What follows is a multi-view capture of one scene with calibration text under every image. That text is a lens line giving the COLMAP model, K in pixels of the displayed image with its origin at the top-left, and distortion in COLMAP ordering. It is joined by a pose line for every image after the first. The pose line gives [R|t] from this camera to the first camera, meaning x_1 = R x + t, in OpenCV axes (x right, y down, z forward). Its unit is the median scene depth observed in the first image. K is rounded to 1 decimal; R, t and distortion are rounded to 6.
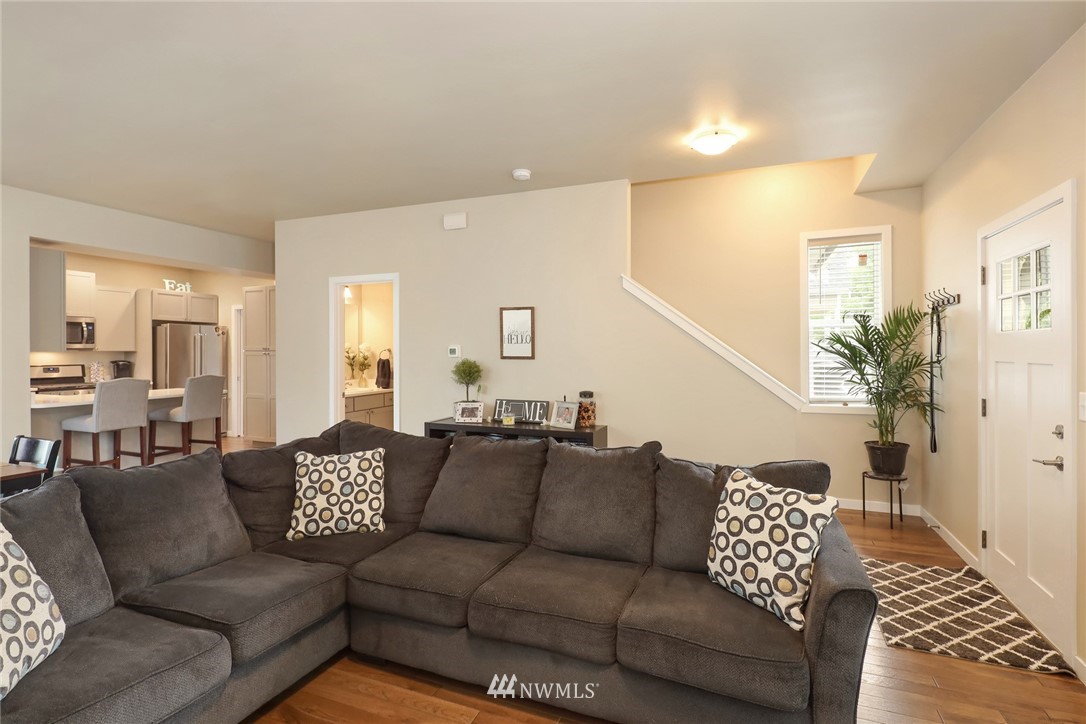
lens RADIAL K [[526.1, 0, 543.1], [0, 526.1, 352.5], [0, 0, 1]] dist [0.001699, 0.000223]
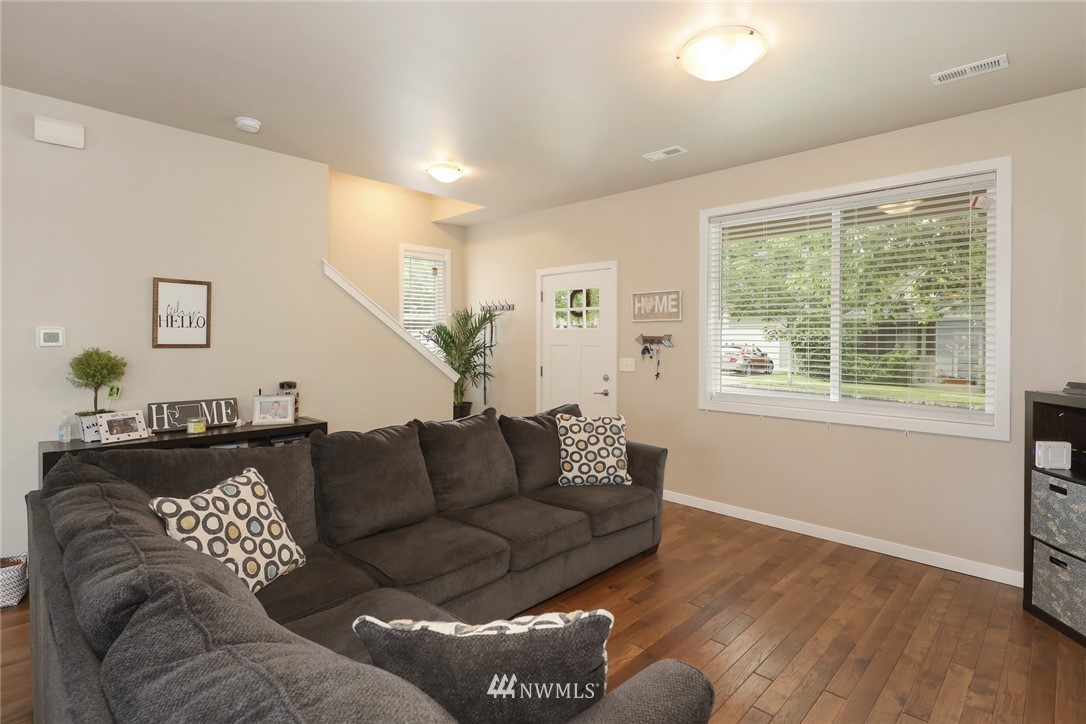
lens RADIAL K [[535.4, 0, 544.5], [0, 535.4, 343.5], [0, 0, 1]] dist [0.000066, -0.000139]
pose [[0.374146, -0.004744, 0.927358, -0.639243], [-0.002323, 0.999979, 0.006052, 0.000619], [-0.927367, -0.004419, 0.374127, 0.248458]]
